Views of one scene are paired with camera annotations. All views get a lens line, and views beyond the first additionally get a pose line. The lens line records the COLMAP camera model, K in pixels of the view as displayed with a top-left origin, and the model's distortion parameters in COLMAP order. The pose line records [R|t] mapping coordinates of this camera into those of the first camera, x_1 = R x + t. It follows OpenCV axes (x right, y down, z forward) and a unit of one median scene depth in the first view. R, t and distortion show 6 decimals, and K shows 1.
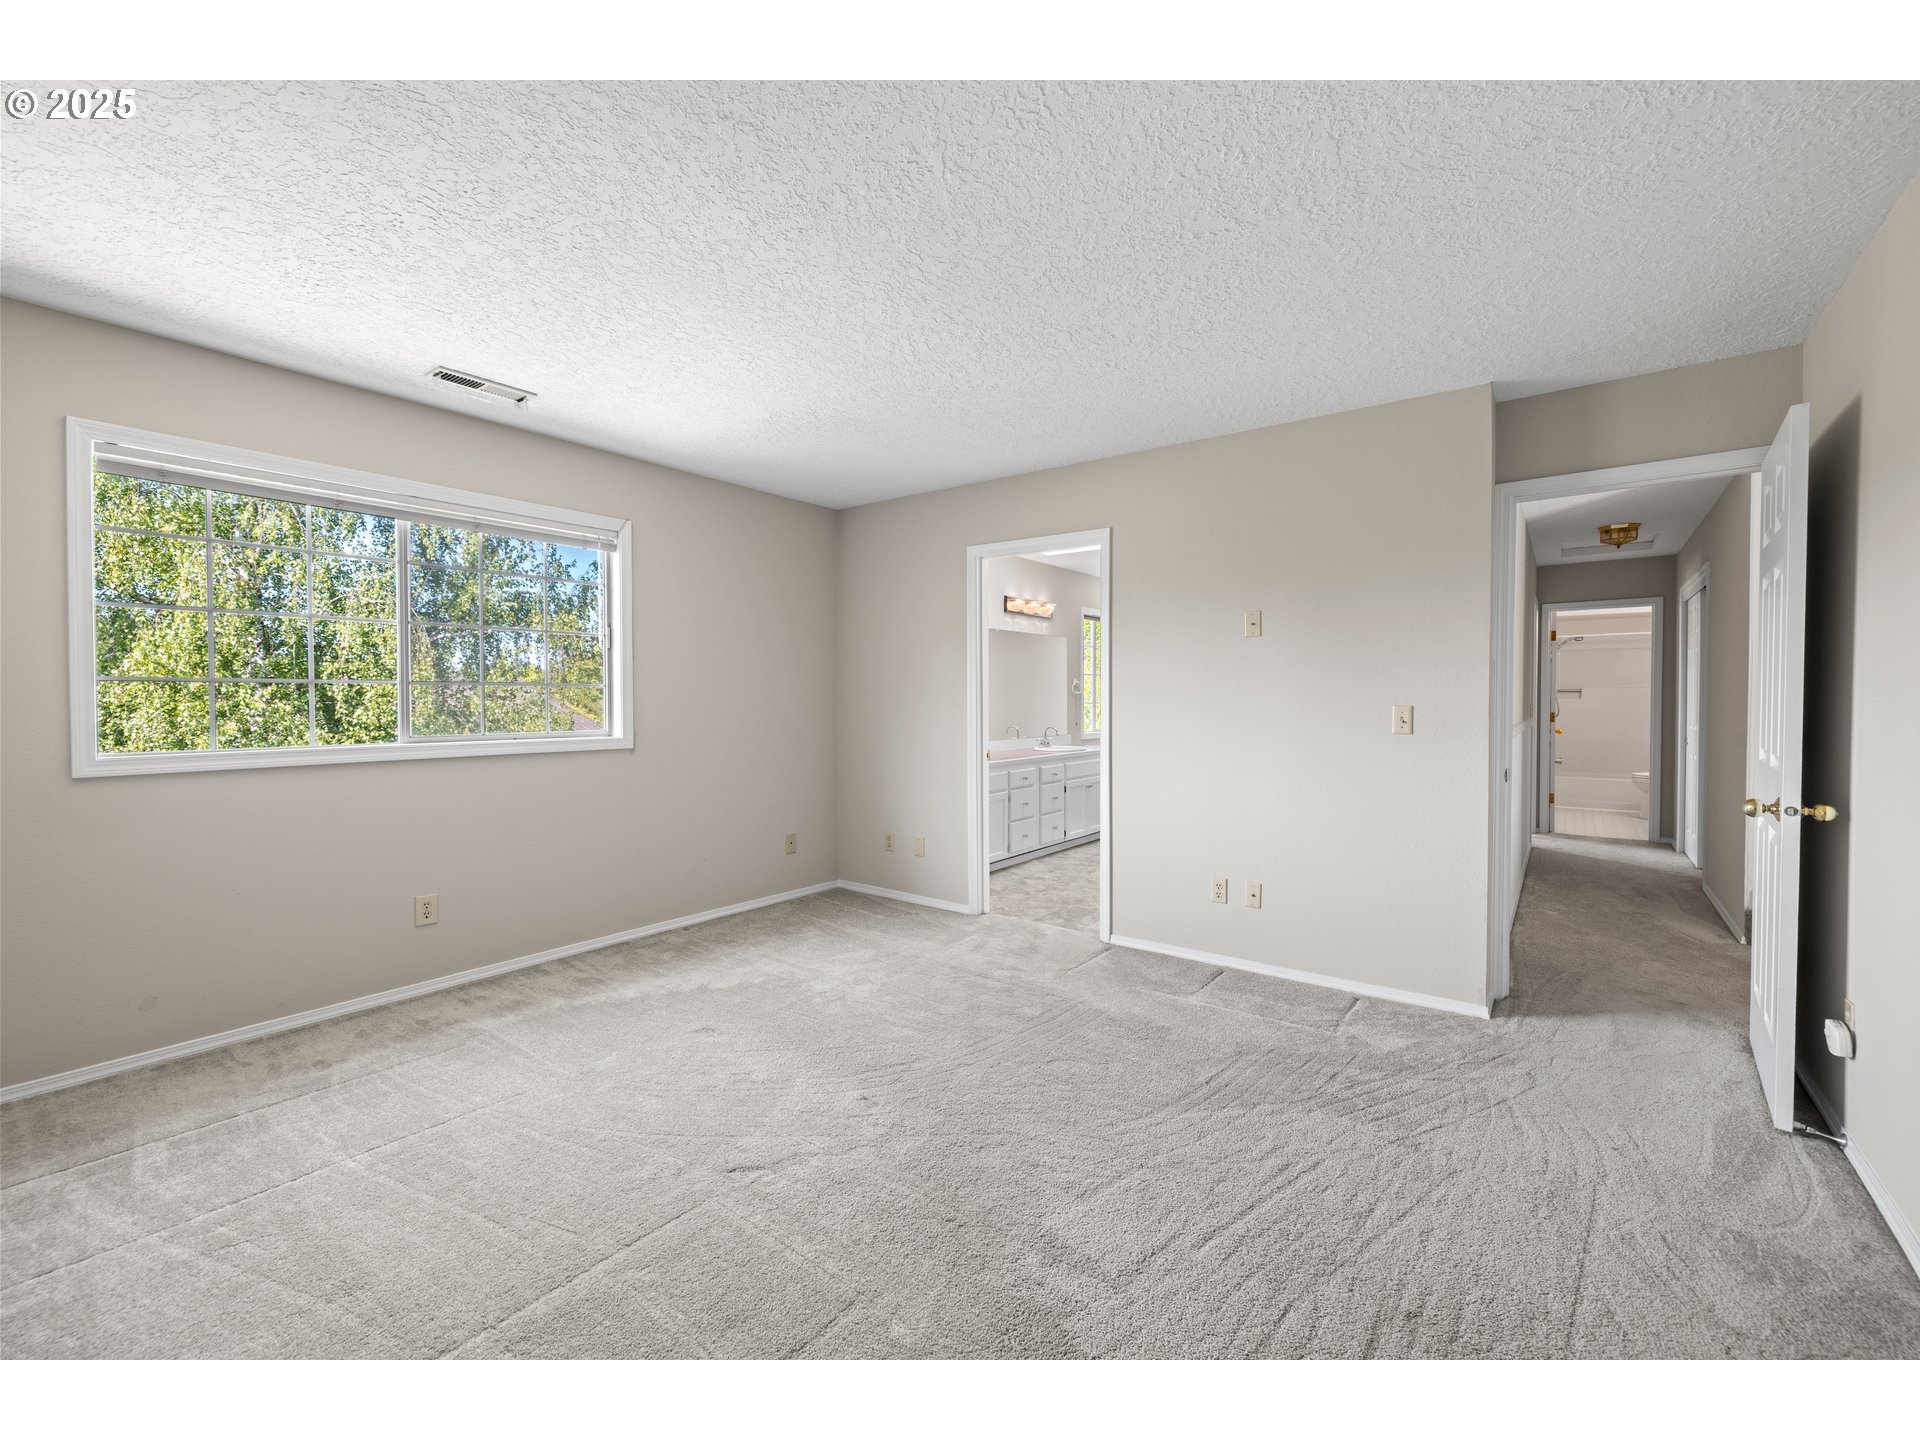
lens RADIAL K [[806.6, 0, 960.0], [0, 806.6, 720.0], [0, 0, 1]] dist [-0.001125, -0.000208]
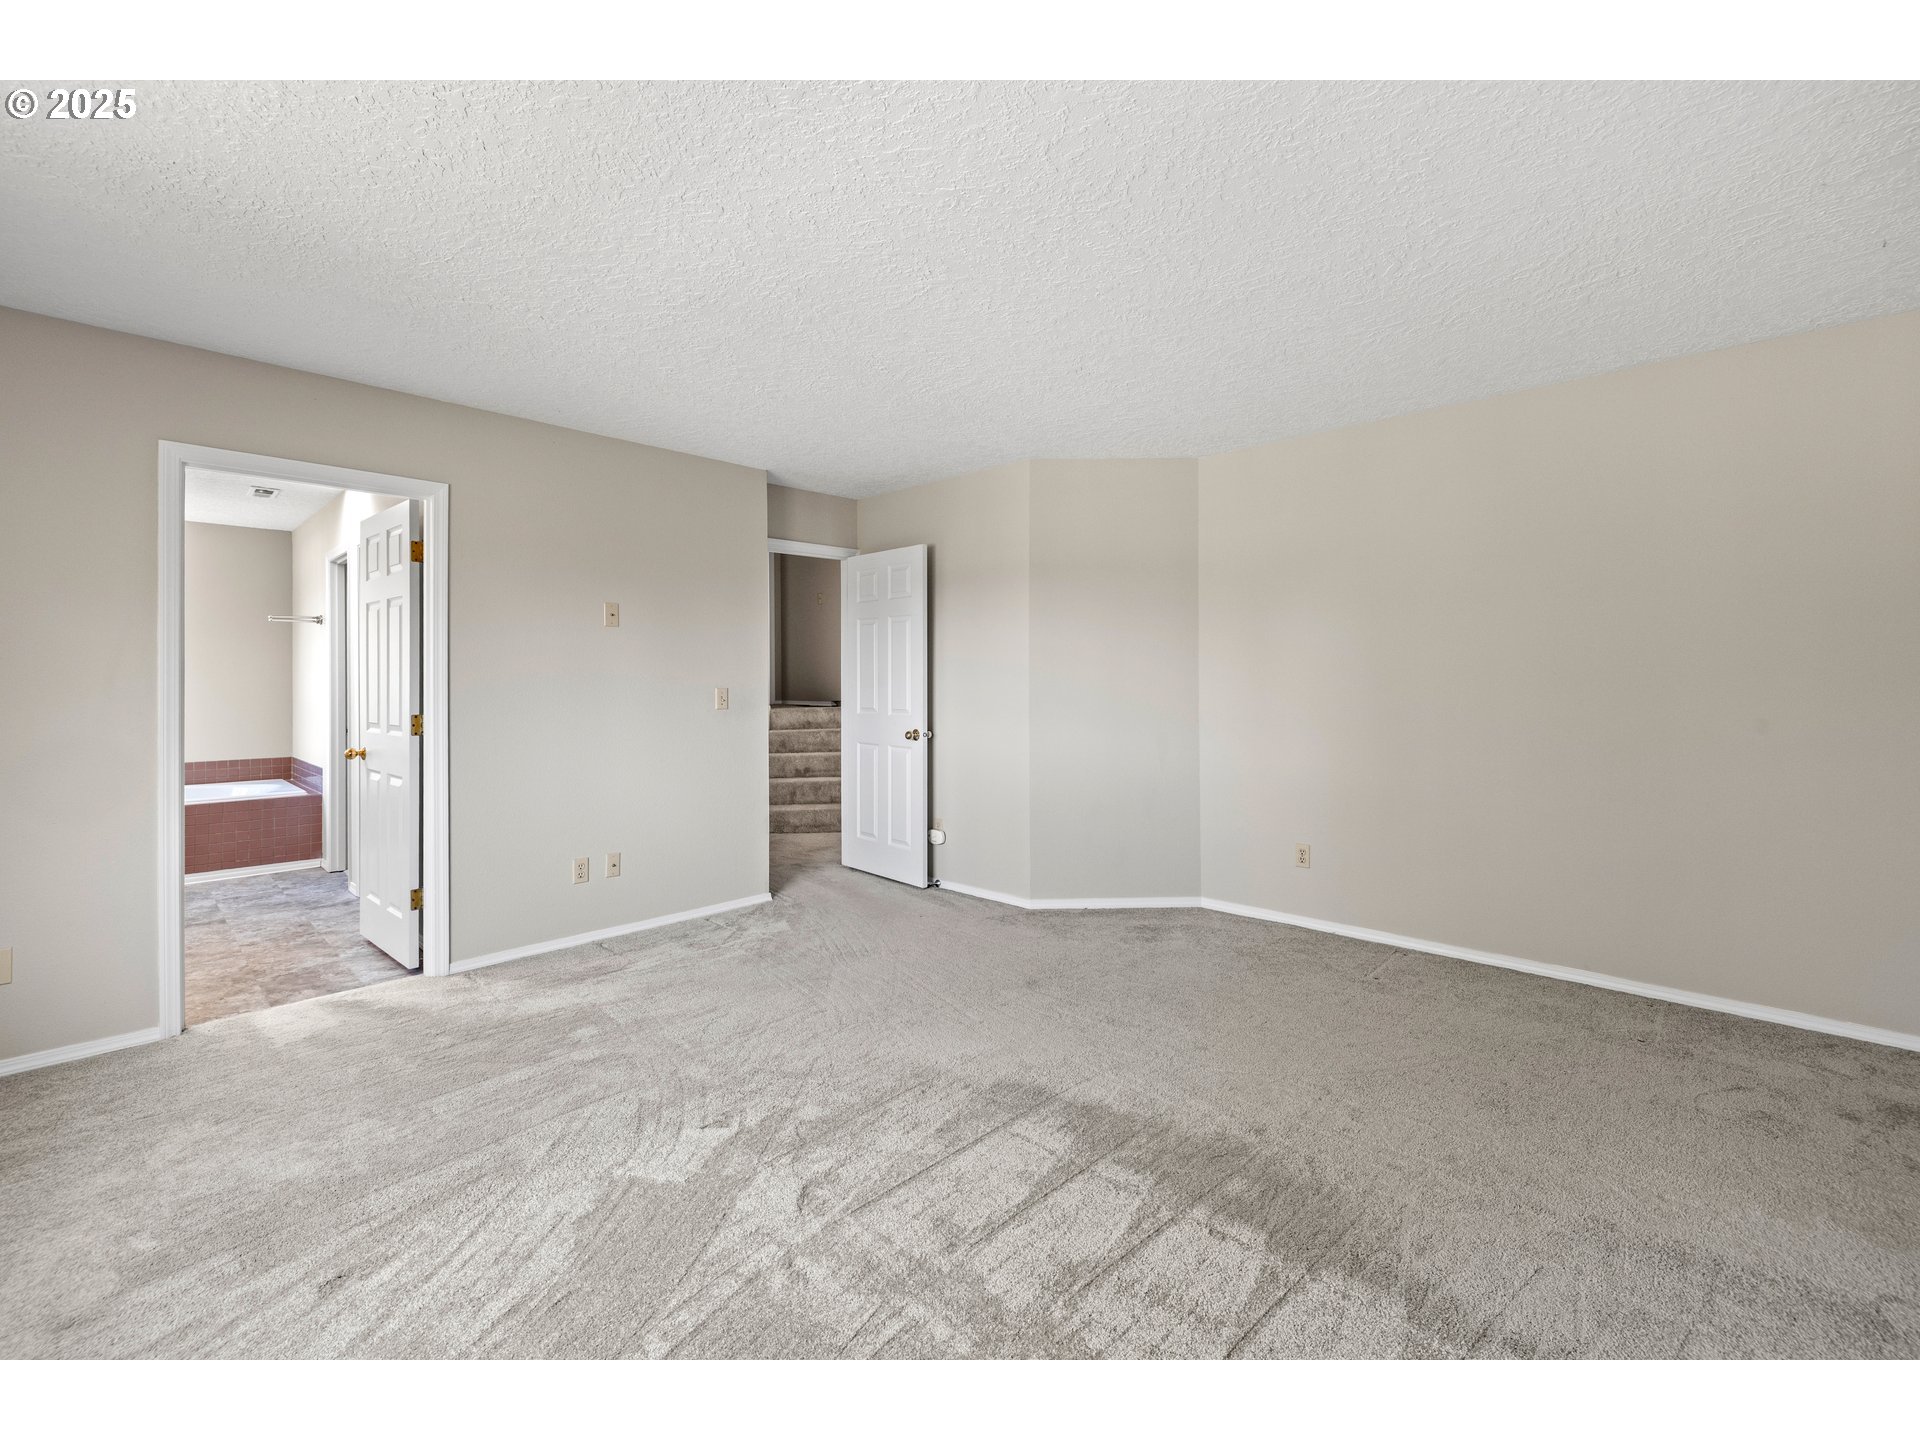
lens RADIAL K [[818.1, 0, 957.2], [0, 818.1, 693.1], [0, 0, 1]] dist [-0.000207, 0.000164]
pose [[0.116219, -0.015714, 0.993099, -0.653006], [0.030880, 0.999449, 0.012201, -0.012599], [-0.992743, 0.029249, 0.116640, 0.397667]]
